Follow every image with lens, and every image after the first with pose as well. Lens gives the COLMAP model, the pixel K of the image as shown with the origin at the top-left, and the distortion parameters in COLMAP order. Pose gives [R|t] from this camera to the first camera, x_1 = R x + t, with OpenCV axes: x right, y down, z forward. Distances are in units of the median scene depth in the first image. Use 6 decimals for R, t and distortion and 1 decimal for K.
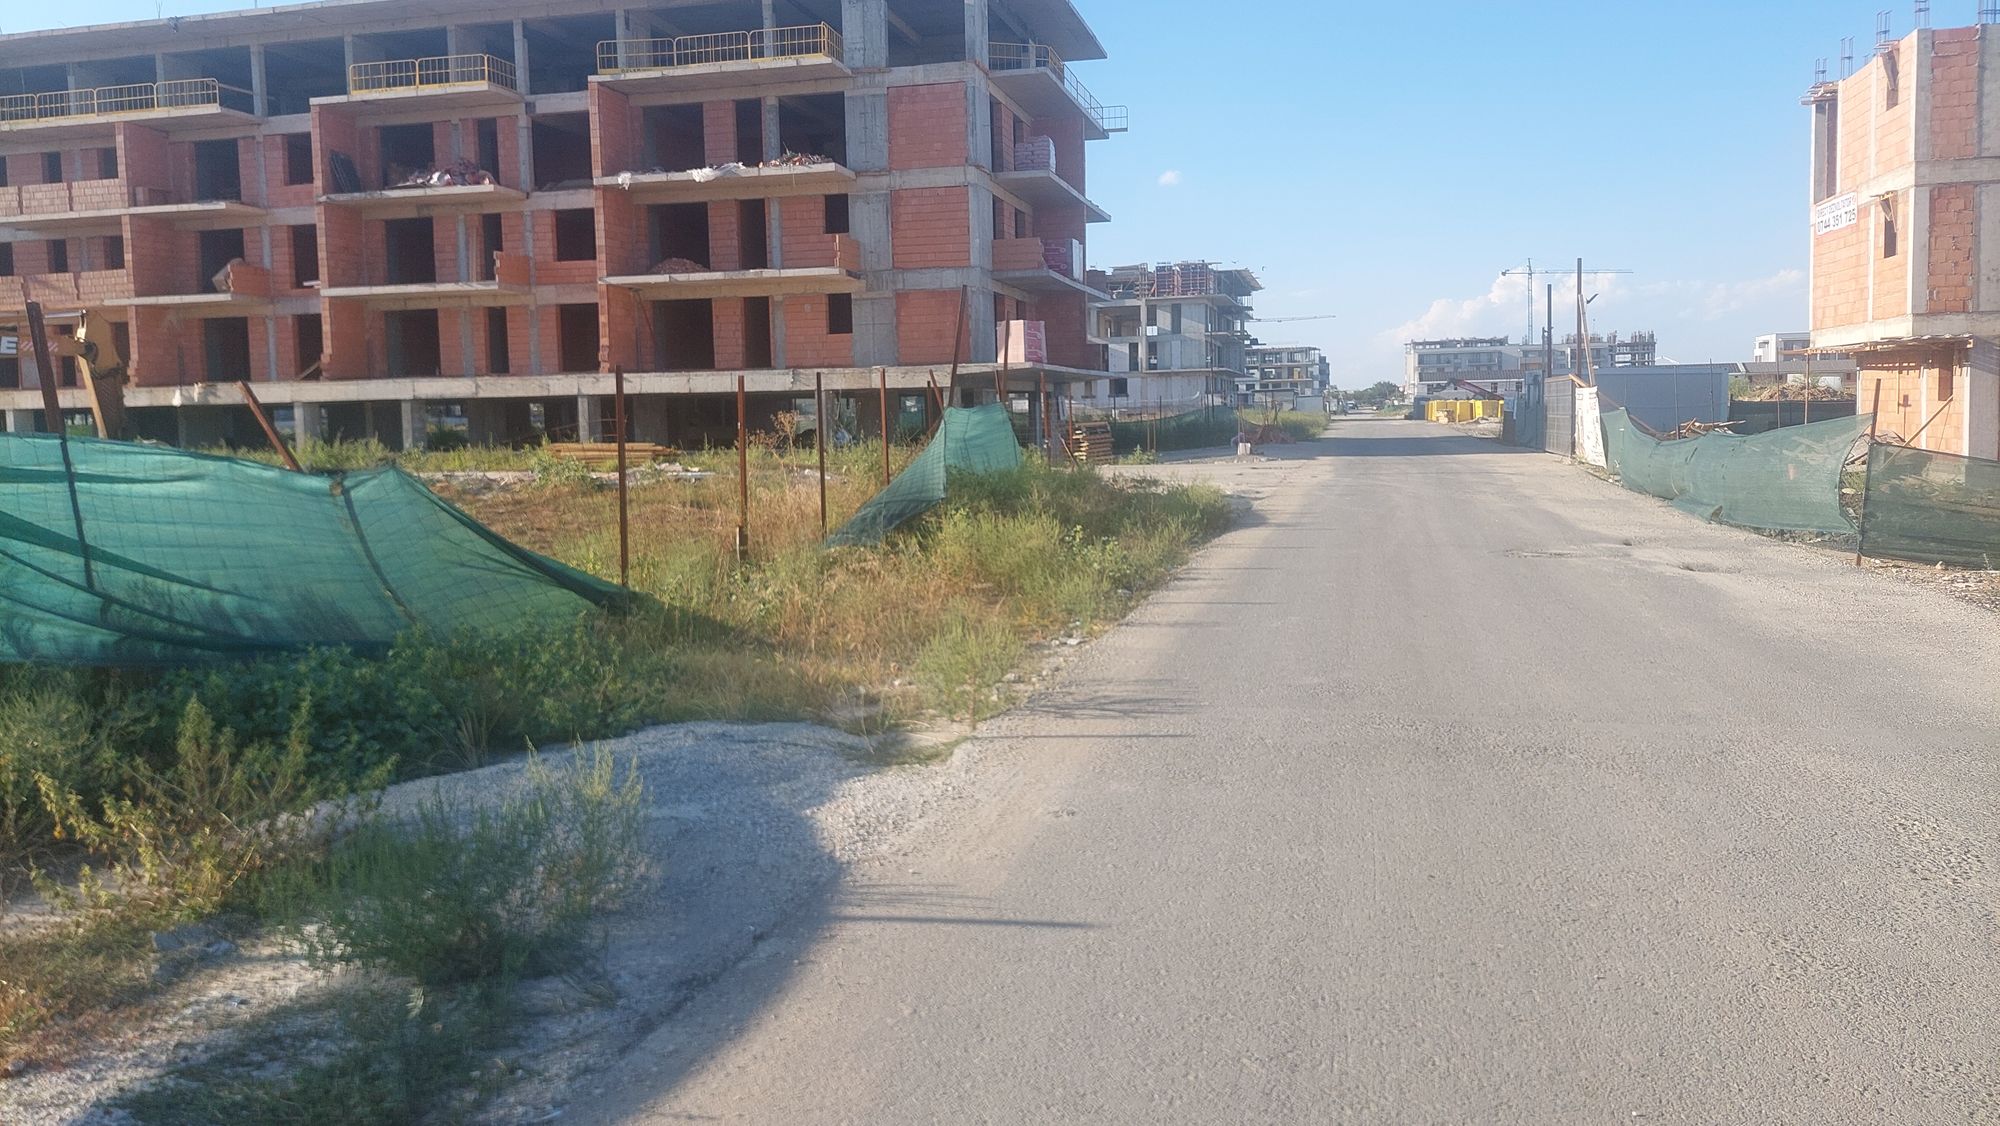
lens RADIAL K [[1496.0, 0, 1010.3], [0, 1496.0, 551.0], [0, 0, 1]] dist [0.082337, -0.066584]
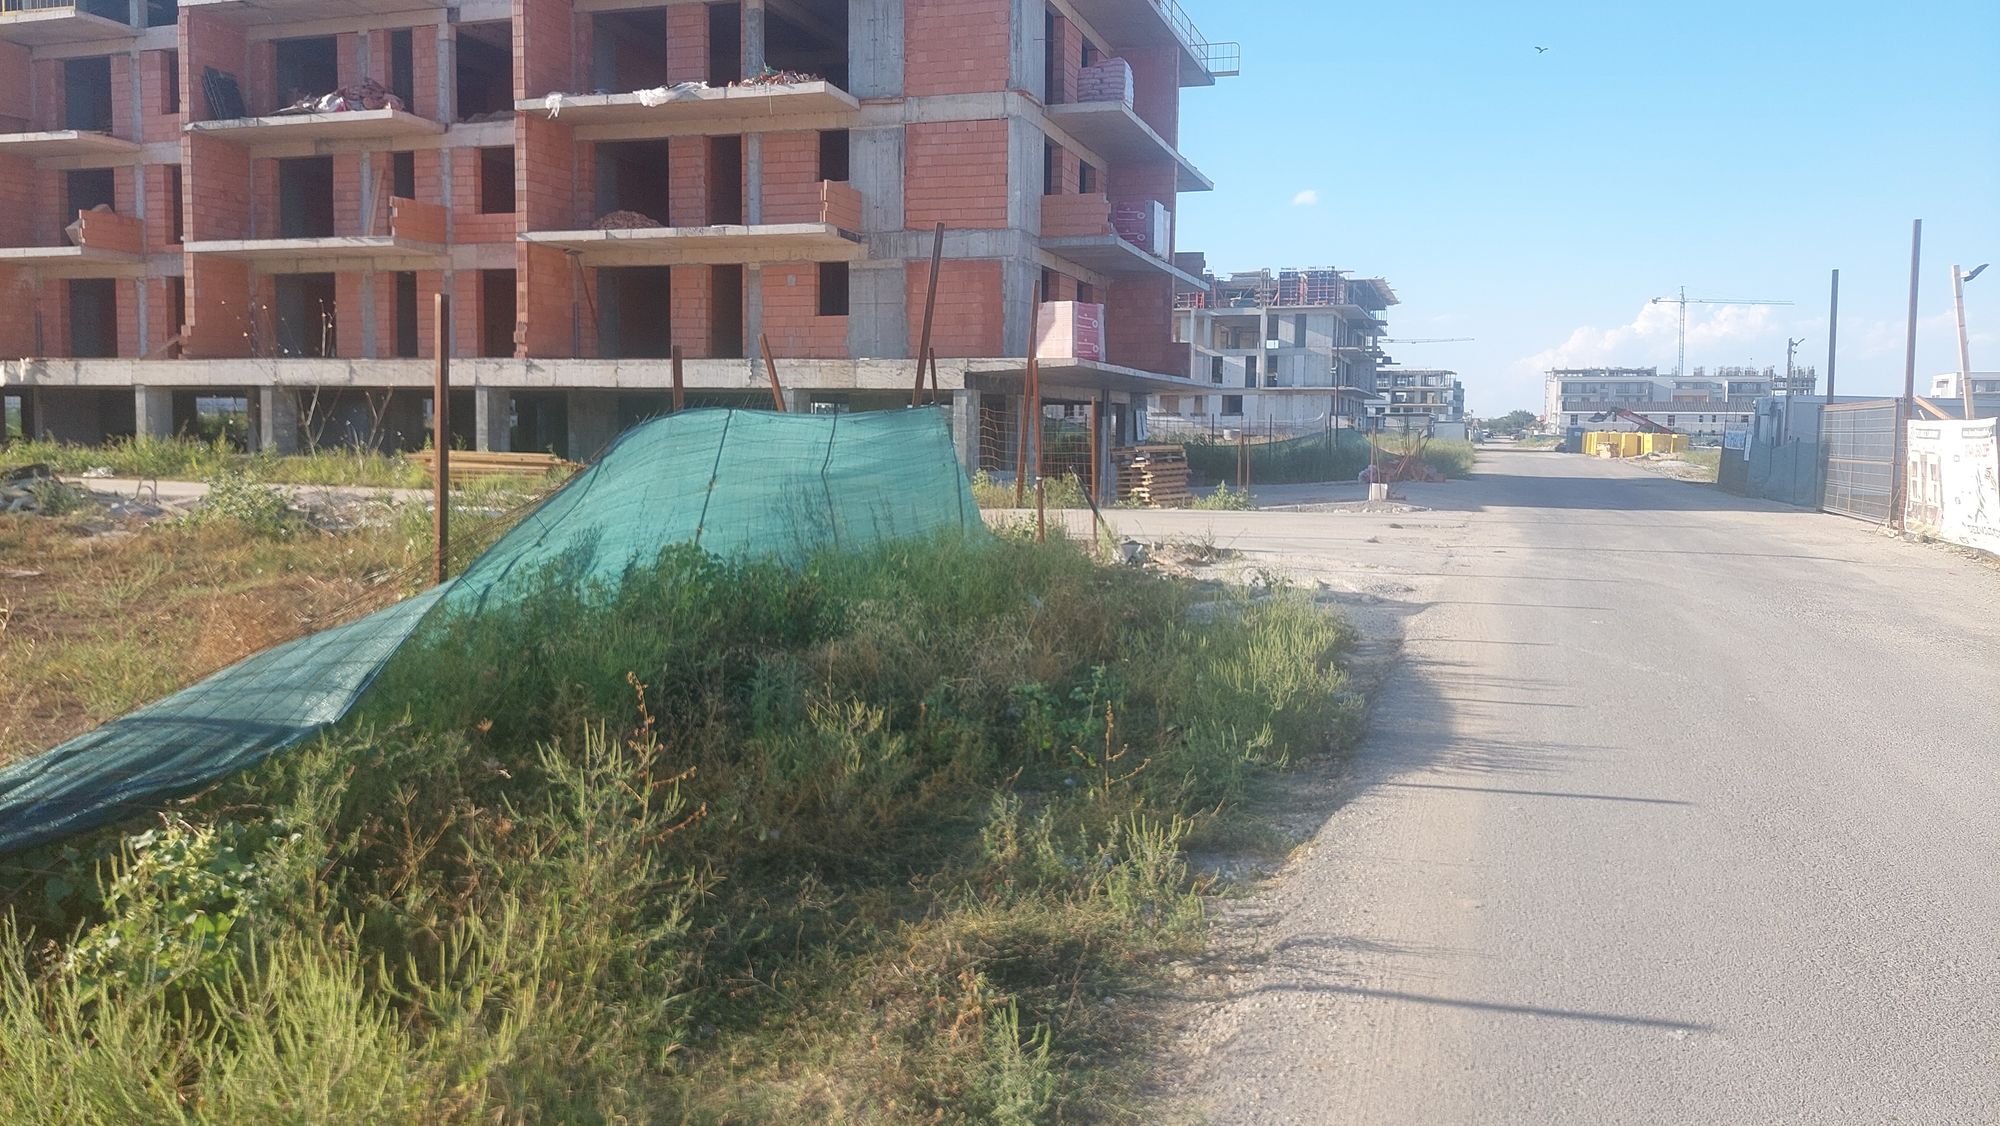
lens RADIAL K [[1496.0, 0, 1012.9], [0, 1496.0, 524.0], [0, 0, 1]] dist [0.082337, -0.066584]
pose [[0.996249, 0.037921, -0.077786, 0.036158], [-0.040071, 0.998852, -0.026262, -0.024050], [0.076700, 0.029280, 0.996624, 0.252981]]
